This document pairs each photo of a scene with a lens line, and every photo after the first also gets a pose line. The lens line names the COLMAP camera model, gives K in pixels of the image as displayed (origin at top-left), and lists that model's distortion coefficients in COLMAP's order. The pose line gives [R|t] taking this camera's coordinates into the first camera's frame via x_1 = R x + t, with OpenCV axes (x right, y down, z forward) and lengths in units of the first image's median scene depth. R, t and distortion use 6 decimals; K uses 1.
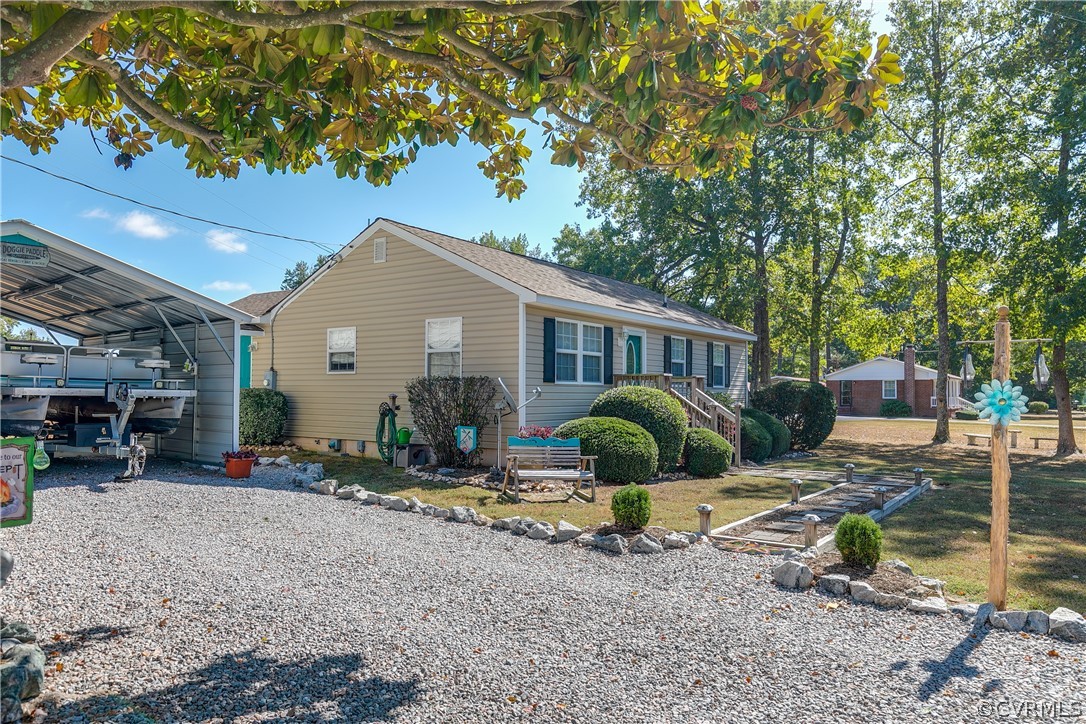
lens RADIAL K [[734.7, 0, 543.0], [0, 734.7, 362.0], [0, 0, 1]] dist [-0.001032, 0.001056]
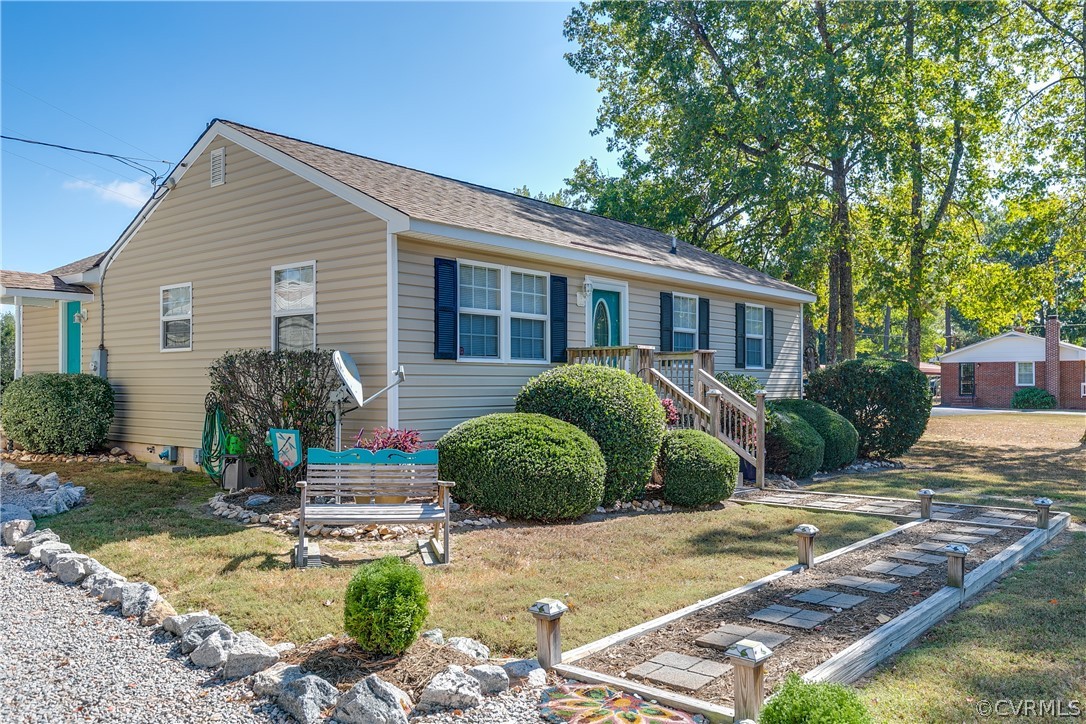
lens RADIAL K [[855.2, 0, 543.0], [0, 855.2, 362.0], [0, 0, 1]] dist [0.003959, 0.004895]
pose [[0.996850, -0.008320, -0.078870, 0.117822], [0.009739, 0.999797, 0.017616, 0.013717], [0.078708, -0.018329, 0.996729, 0.203080]]
